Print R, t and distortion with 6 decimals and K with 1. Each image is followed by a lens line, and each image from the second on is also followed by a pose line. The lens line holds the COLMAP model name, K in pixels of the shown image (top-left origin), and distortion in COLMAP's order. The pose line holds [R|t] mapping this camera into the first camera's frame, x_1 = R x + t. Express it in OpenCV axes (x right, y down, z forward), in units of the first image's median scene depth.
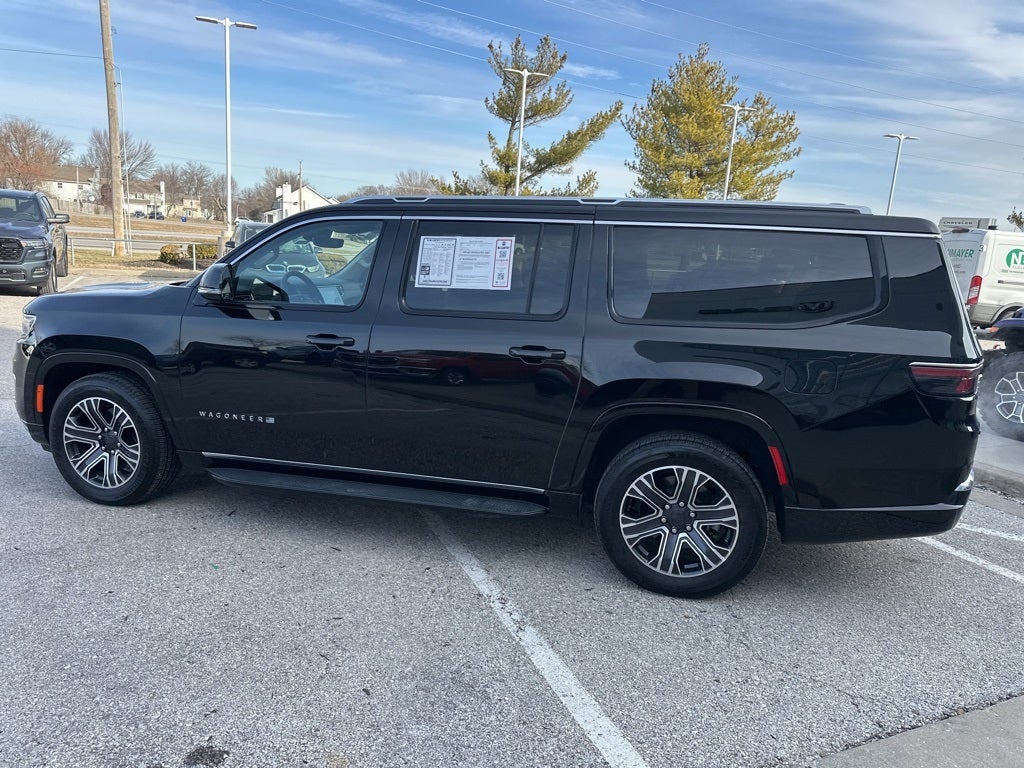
lens RADIAL K [[717.1, 0, 506.9], [0, 717.1, 382.4], [0, 0, 1]] dist [0.059358, -0.074893]
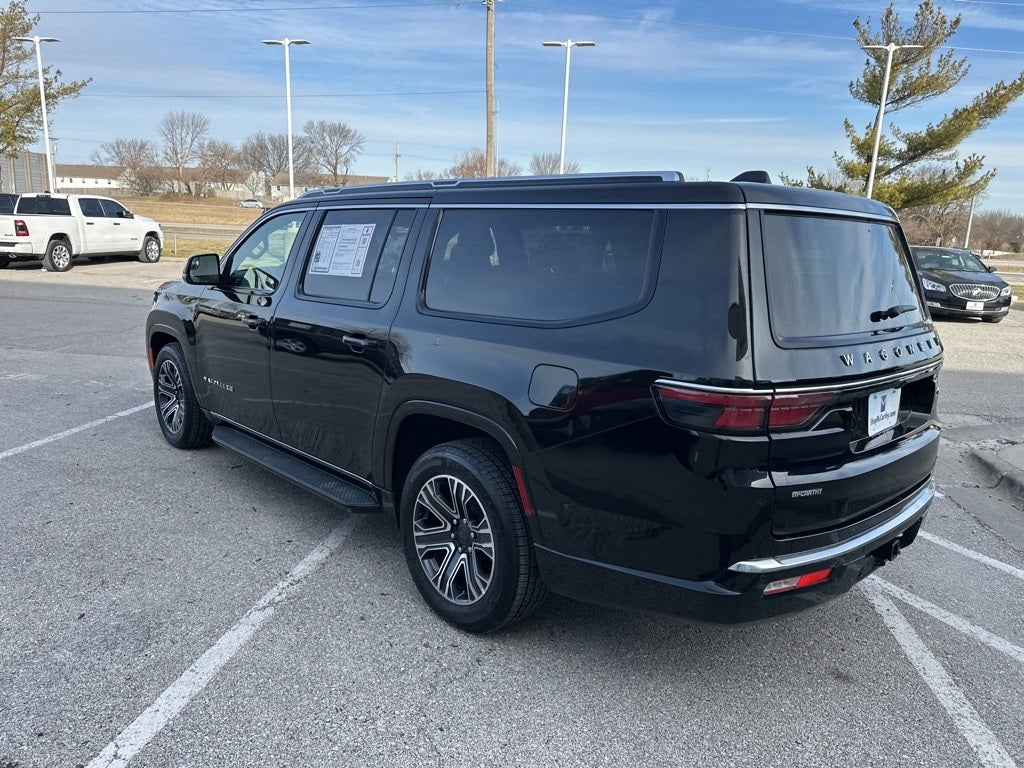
lens RADIAL K [[718.7, 0, 508.4], [0, 718.7, 383.7], [0, 0, 1]] dist [0.044251, -0.052667]
pose [[0.852772, 0.087264, -0.514941, 0.604892], [-0.091992, 0.995625, 0.016379, -0.014656], [0.514117, 0.033403, 0.857069, 0.222149]]
